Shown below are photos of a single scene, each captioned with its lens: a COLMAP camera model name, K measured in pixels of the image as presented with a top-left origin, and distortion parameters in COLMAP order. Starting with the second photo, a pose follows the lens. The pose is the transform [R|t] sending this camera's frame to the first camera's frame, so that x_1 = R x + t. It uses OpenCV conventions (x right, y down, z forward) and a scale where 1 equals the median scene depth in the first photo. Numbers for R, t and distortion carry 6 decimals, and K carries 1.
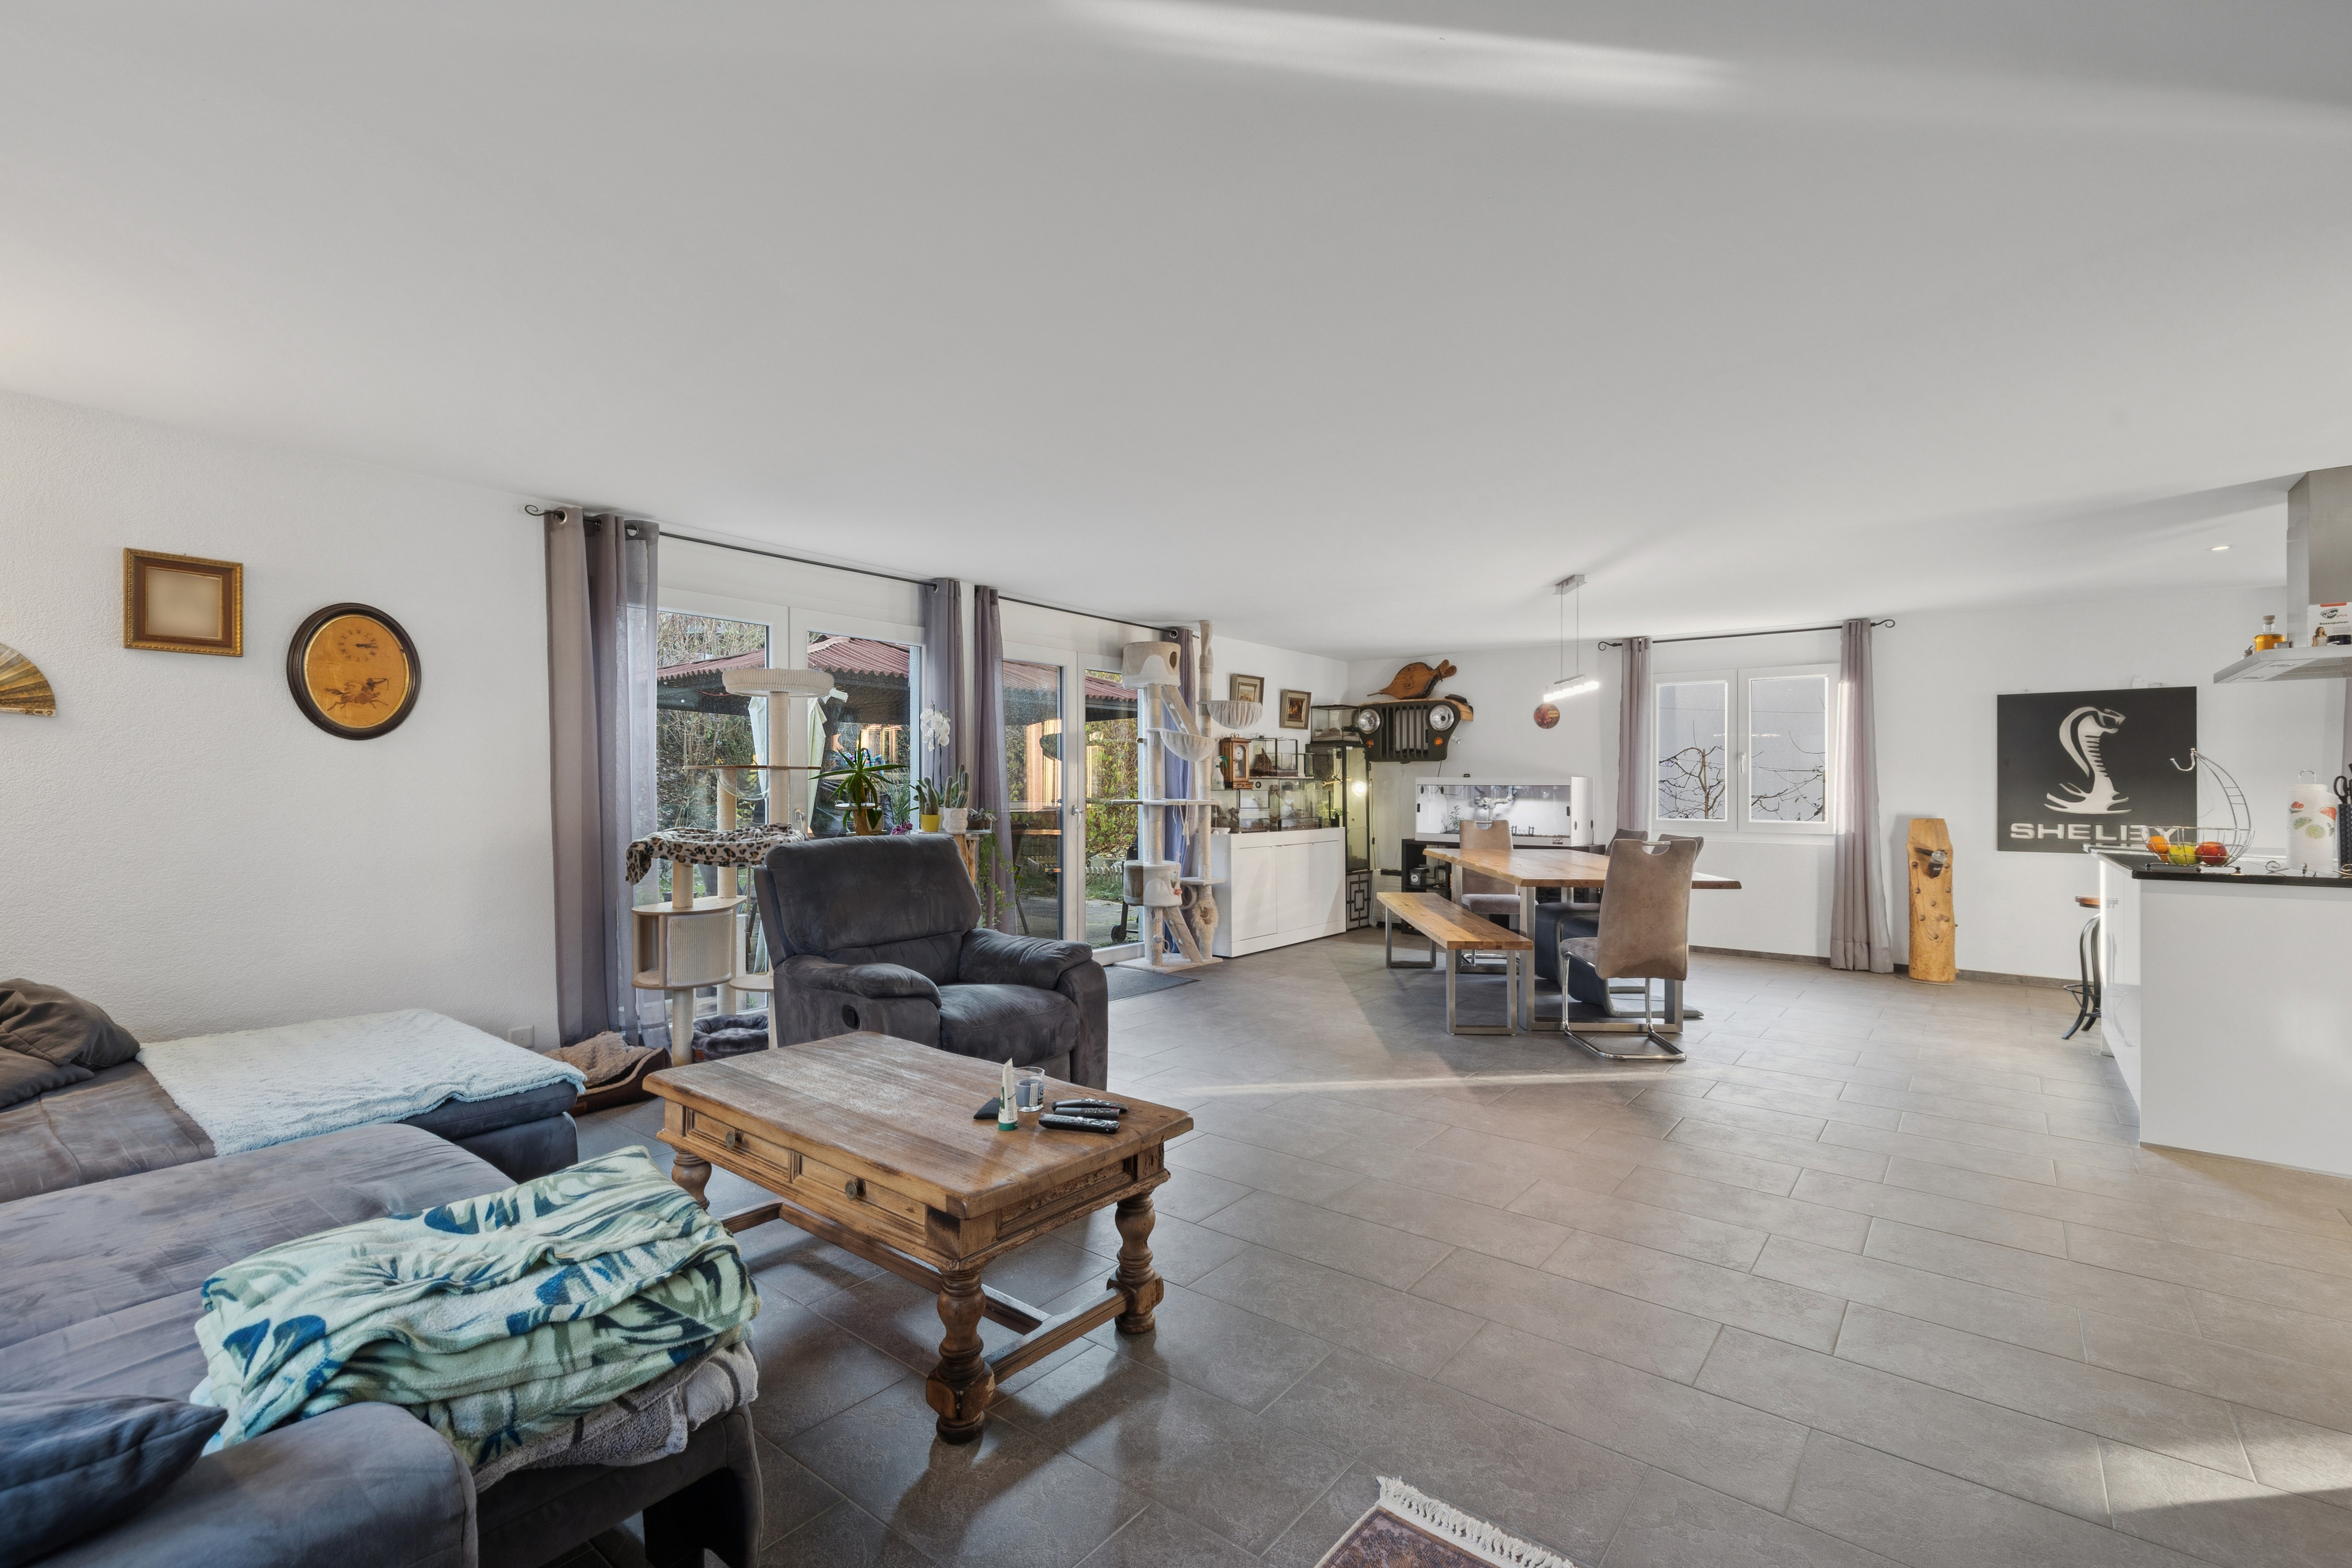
lens RADIAL K [[1022.5, 0, 1174.7], [0, 1022.5, 791.3], [0, 0, 1]] dist [0.000861, 0.000067]
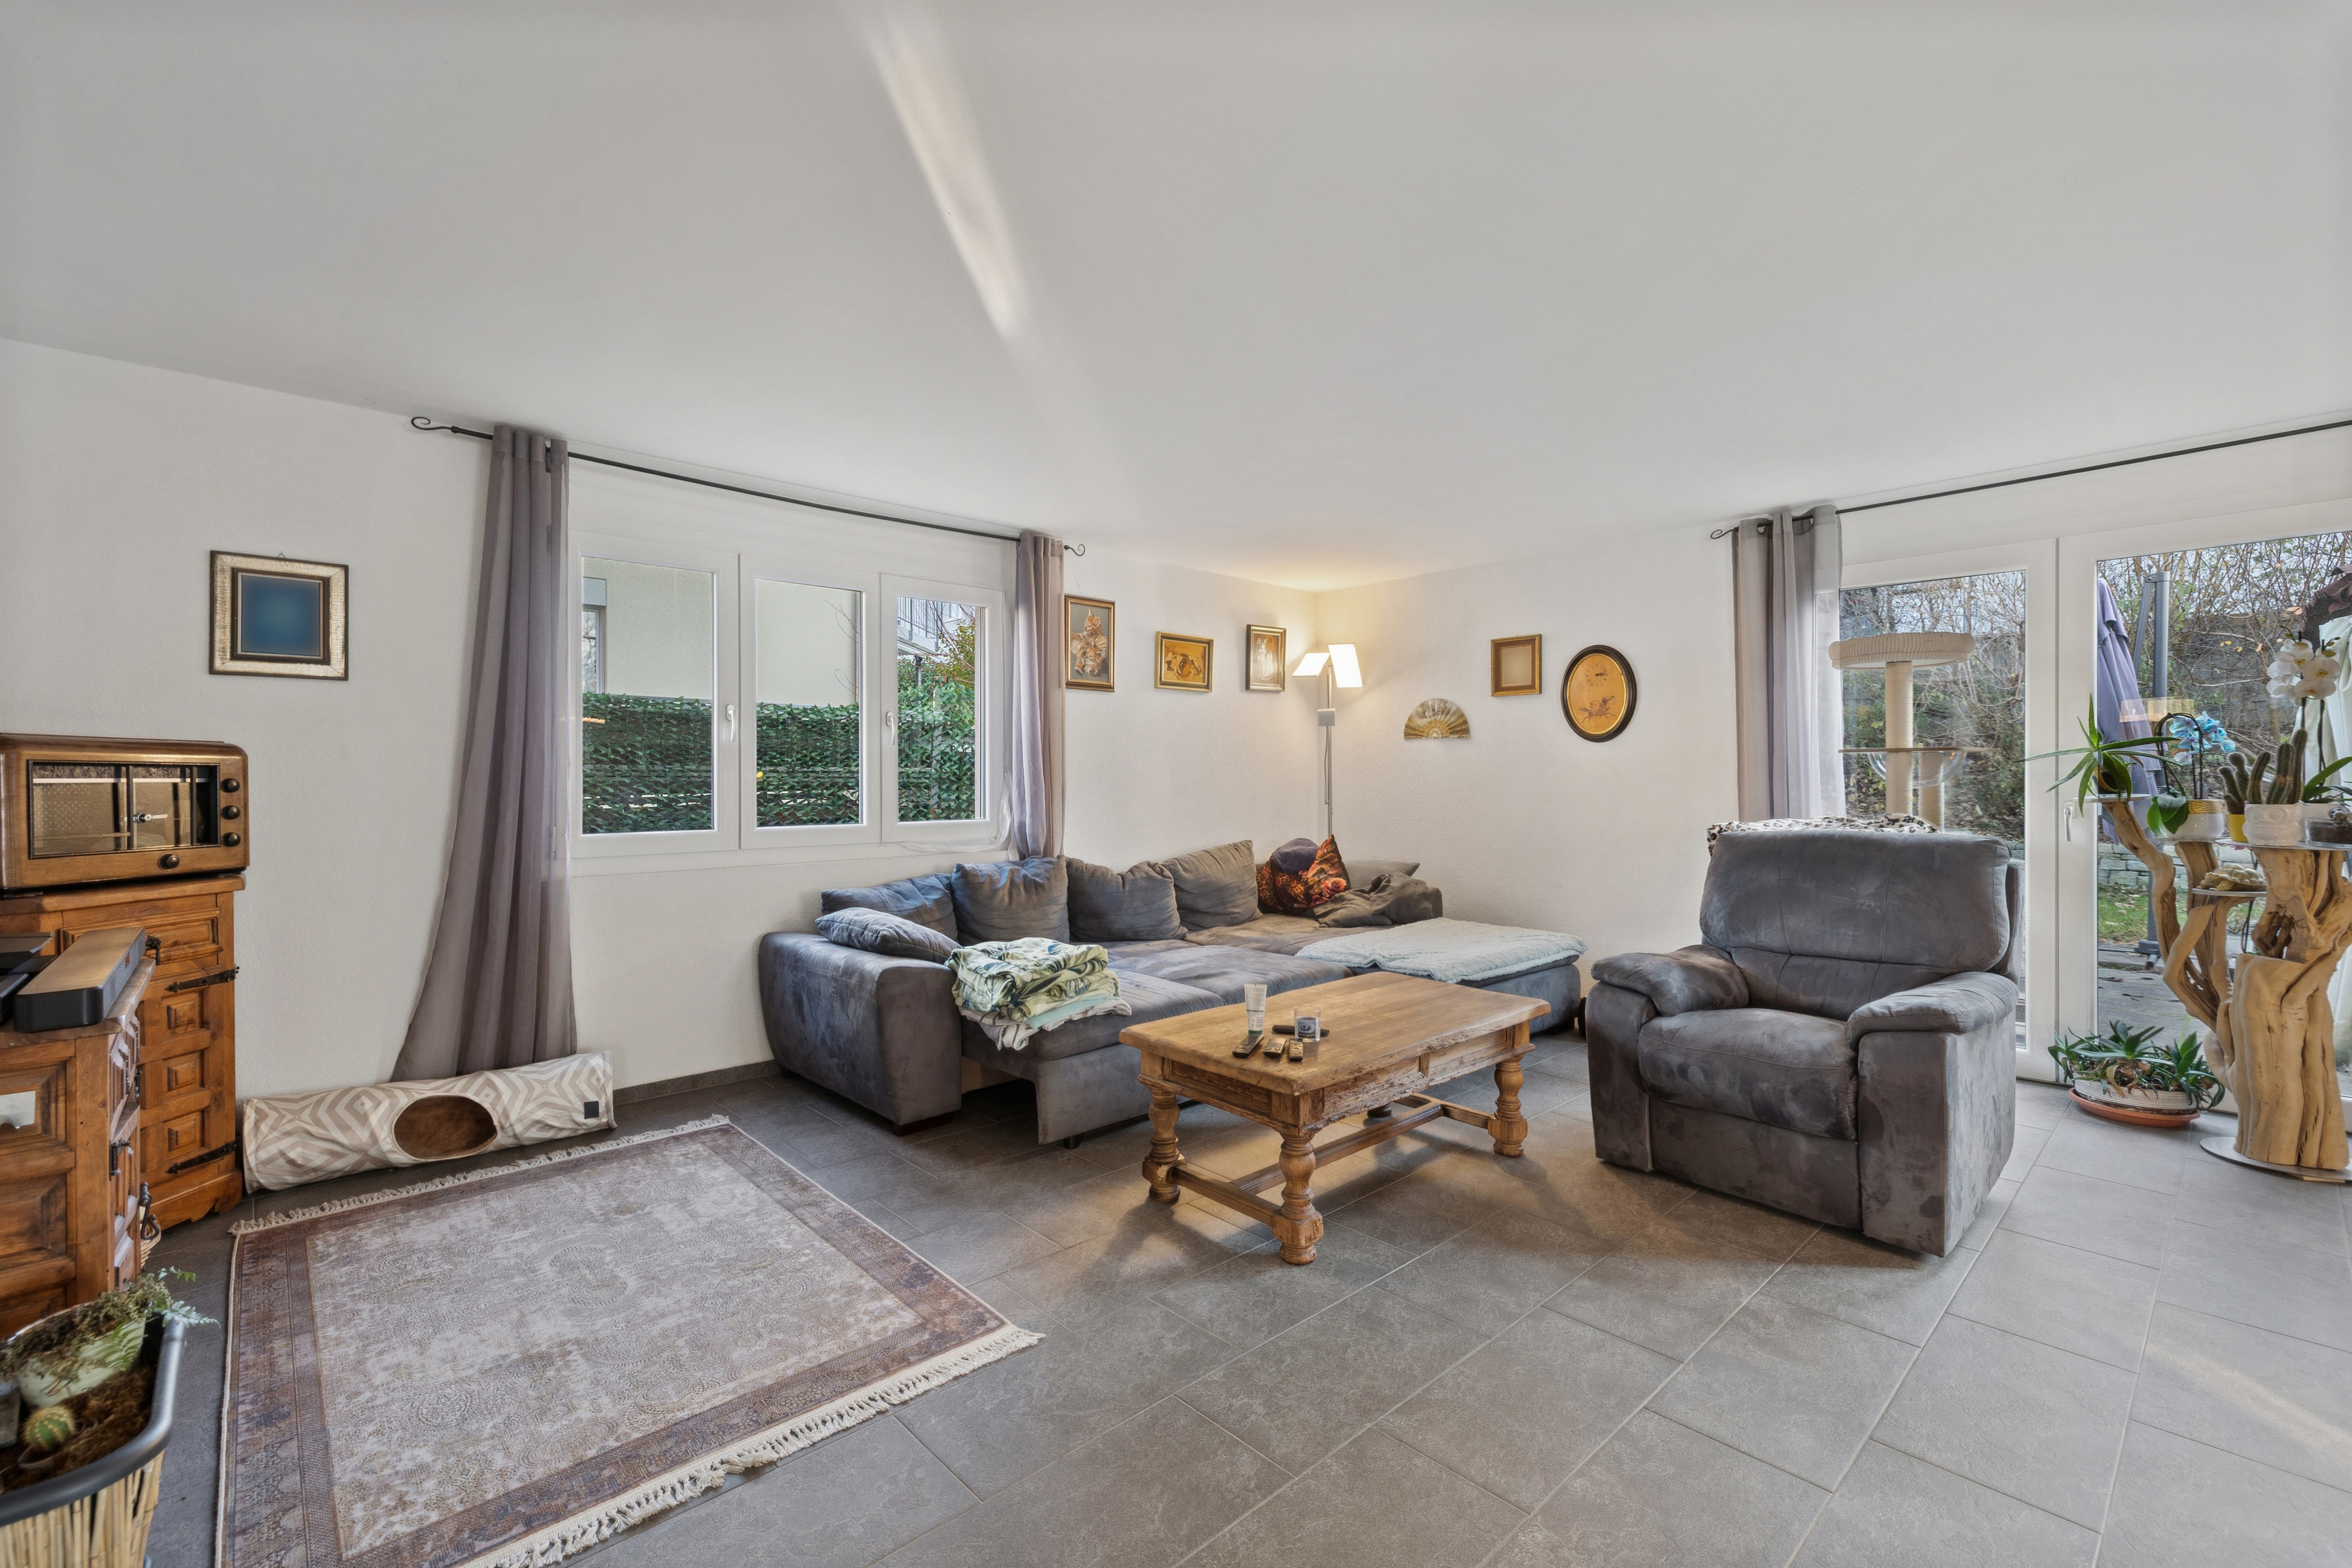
lens RADIAL K [[1022.5, 0, 1175.5], [0, 1022.5, 779.2], [0, 0, 1]] dist [0.000861, 0.000067]
pose [[-0.151160, -0.003300, -0.988504, 0.702300], [0.005484, 0.999976, -0.004177, 0.002682], [0.988494, -0.006053, -0.151139, 0.676466]]
